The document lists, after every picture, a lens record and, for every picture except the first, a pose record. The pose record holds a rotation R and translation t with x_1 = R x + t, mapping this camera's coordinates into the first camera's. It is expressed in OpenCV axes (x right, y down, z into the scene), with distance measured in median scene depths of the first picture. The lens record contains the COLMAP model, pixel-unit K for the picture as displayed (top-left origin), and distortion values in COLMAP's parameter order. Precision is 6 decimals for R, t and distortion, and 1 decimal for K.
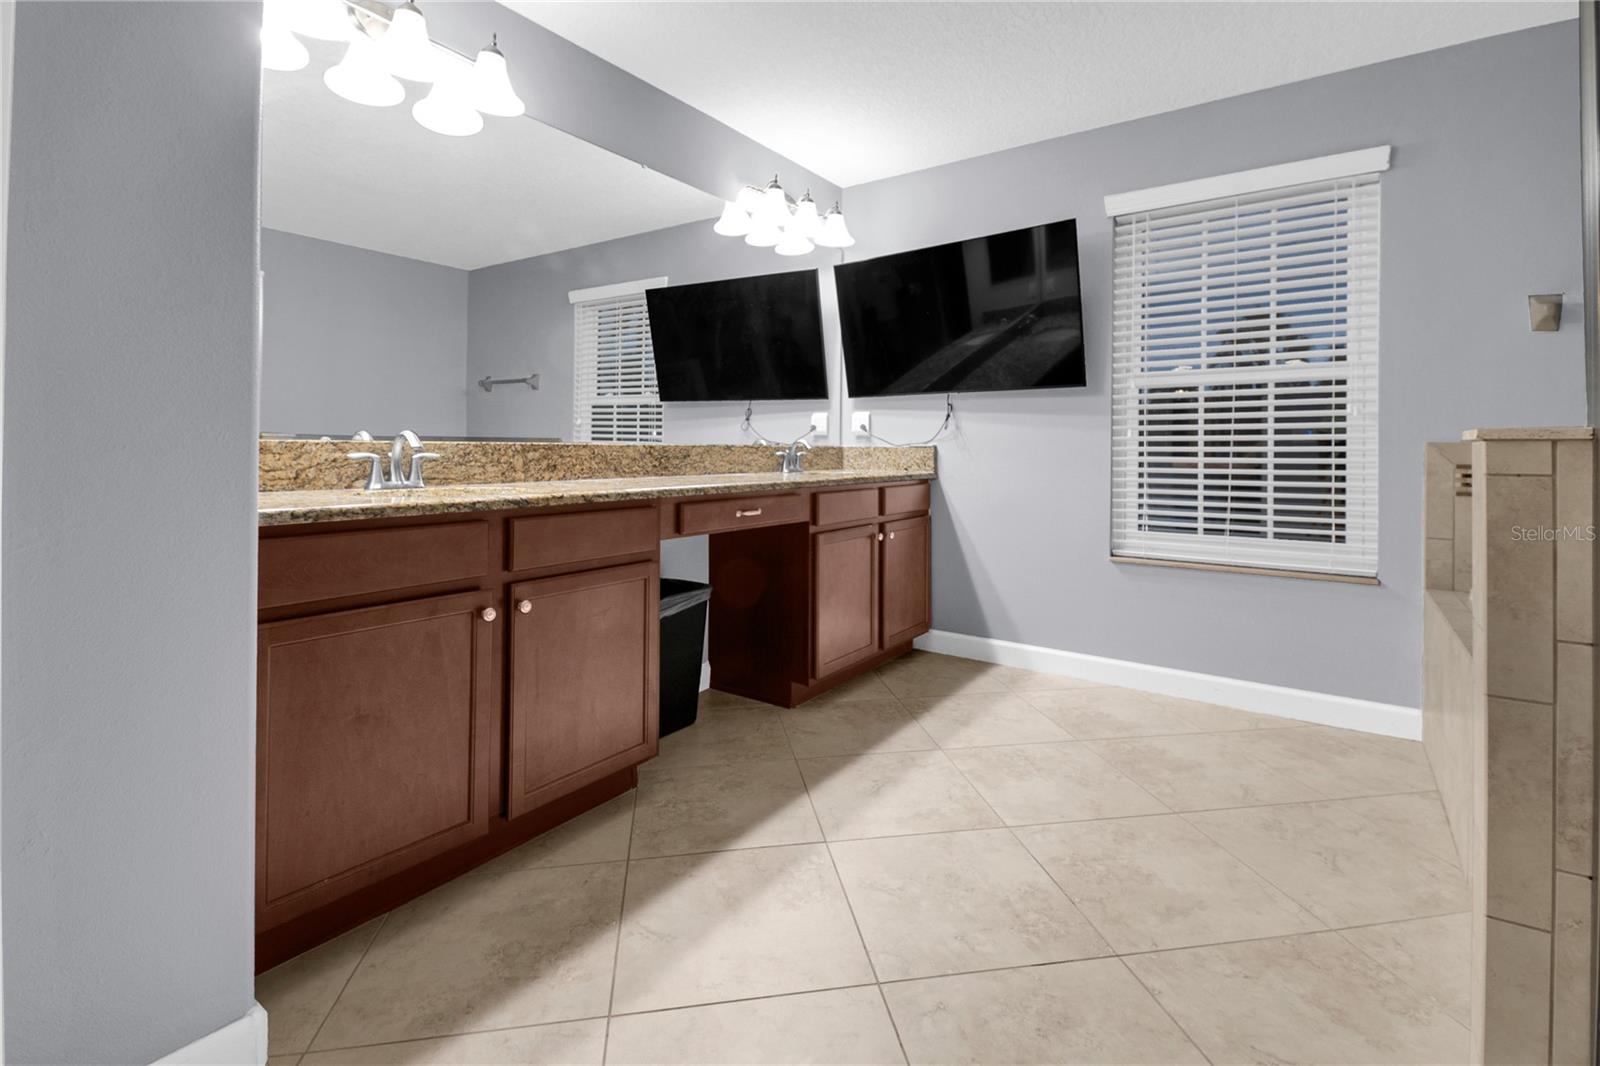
lens RADIAL K [[743.8, 0, 797.5], [0, 743.8, 456.1], [0, 0, 1]] dist [0.047249, -0.028750]
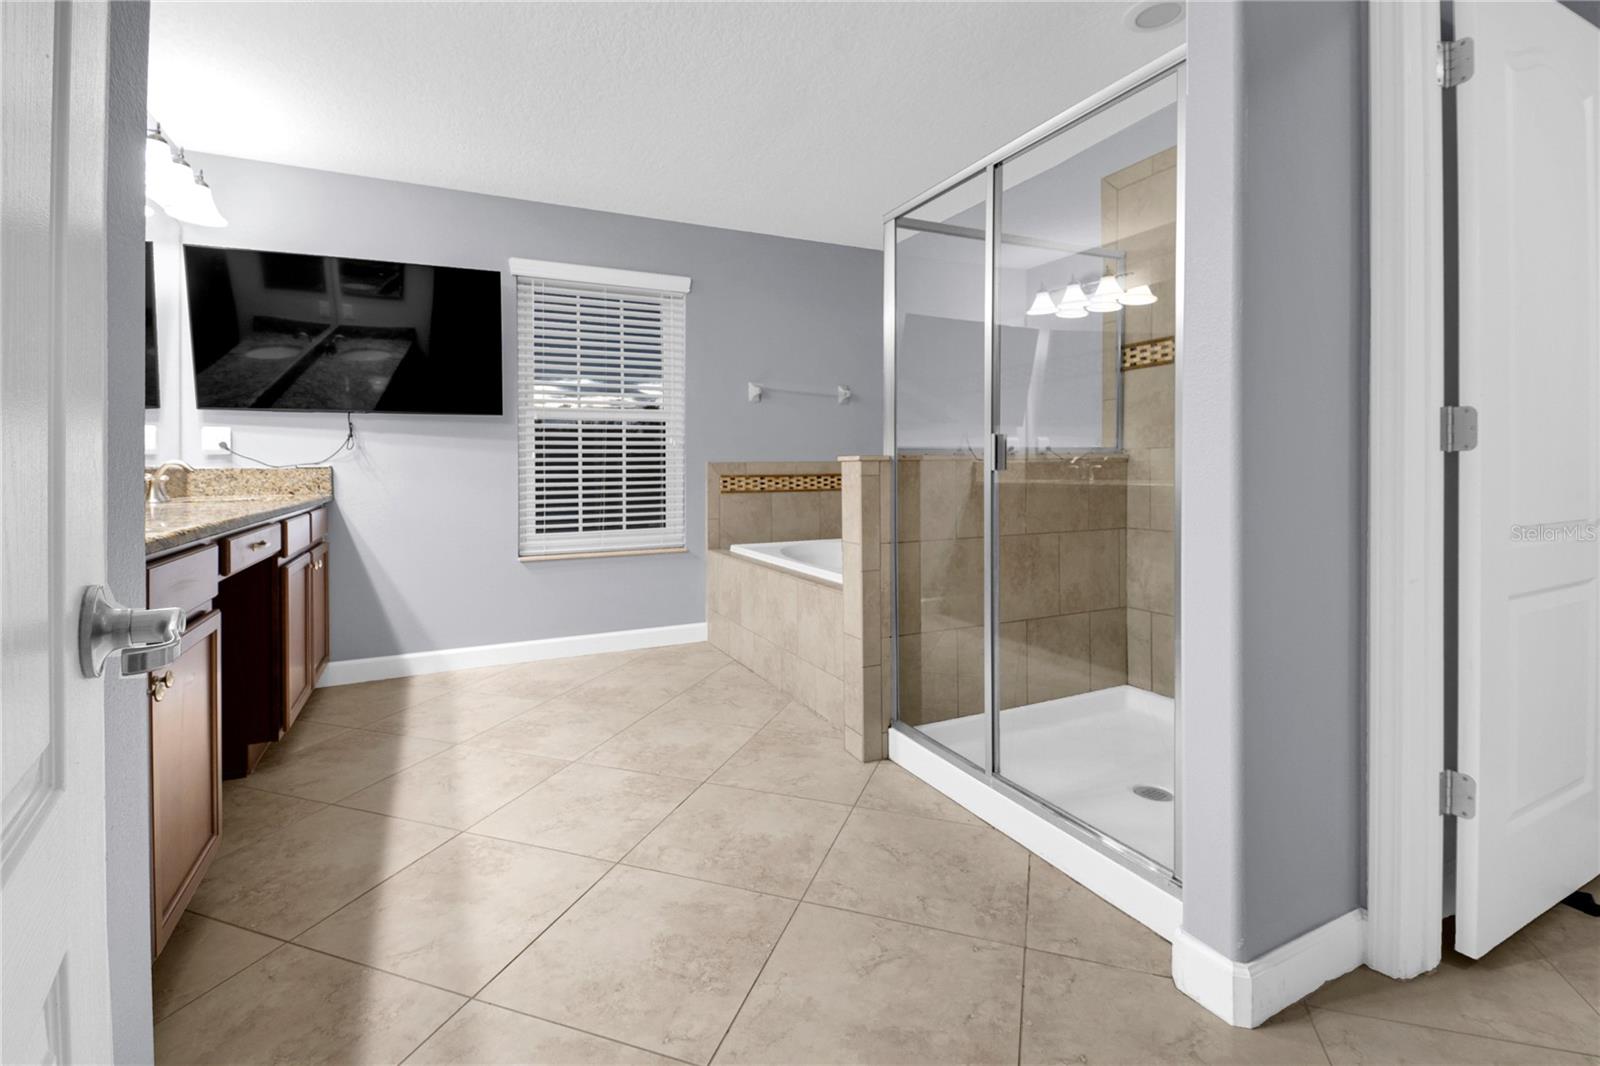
lens RADIAL K [[721.6, 0, 818.2], [0, 721.6, 486.7], [0, 0, 1]] dist [-0.000566, -0.000583]
pose [[0.455090, -0.029703, 0.889950, -0.440840], [0.020132, 0.999531, 0.023066, 0.003488], [-0.890218, 0.007419, 0.455475, 0.048530]]
